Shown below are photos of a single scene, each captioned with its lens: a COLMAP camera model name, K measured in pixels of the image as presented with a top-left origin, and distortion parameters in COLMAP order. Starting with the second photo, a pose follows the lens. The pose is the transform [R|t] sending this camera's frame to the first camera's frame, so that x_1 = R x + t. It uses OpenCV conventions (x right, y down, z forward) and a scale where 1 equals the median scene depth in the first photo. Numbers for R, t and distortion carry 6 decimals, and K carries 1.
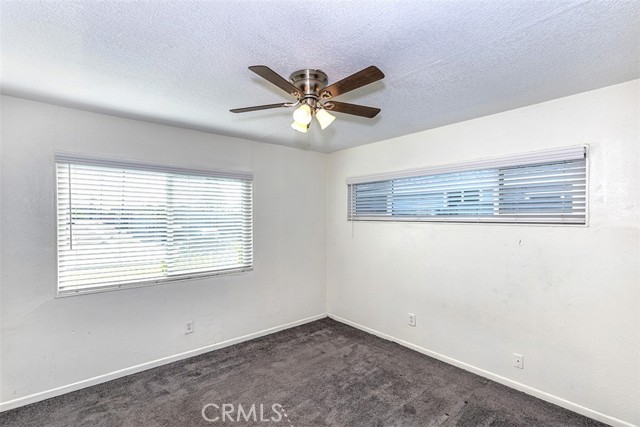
lens RADIAL K [[296.7, 0, 319.1], [0, 296.7, 215.3], [0, 0, 1]] dist [0.000872, 0.000359]
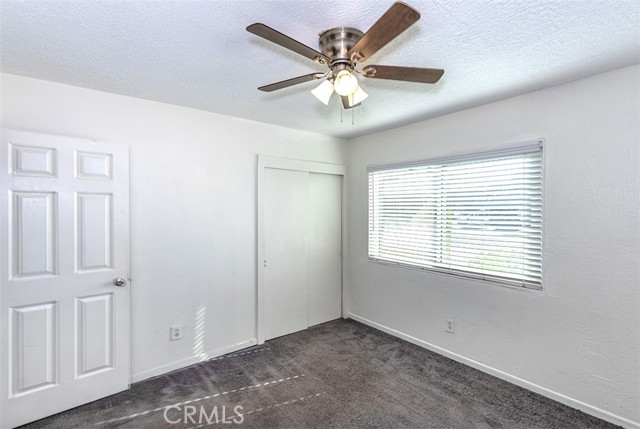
lens RADIAL K [[296.7, 0, 318.3], [0, 296.7, 211.0], [0, 0, 1]] dist [0.000872, 0.000359]
pose [[-0.020038, 0.015357, -0.999681, 0.531178], [0.011019, 0.999825, 0.015138, -0.004733], [0.999738, -0.010712, -0.020204, 0.644590]]
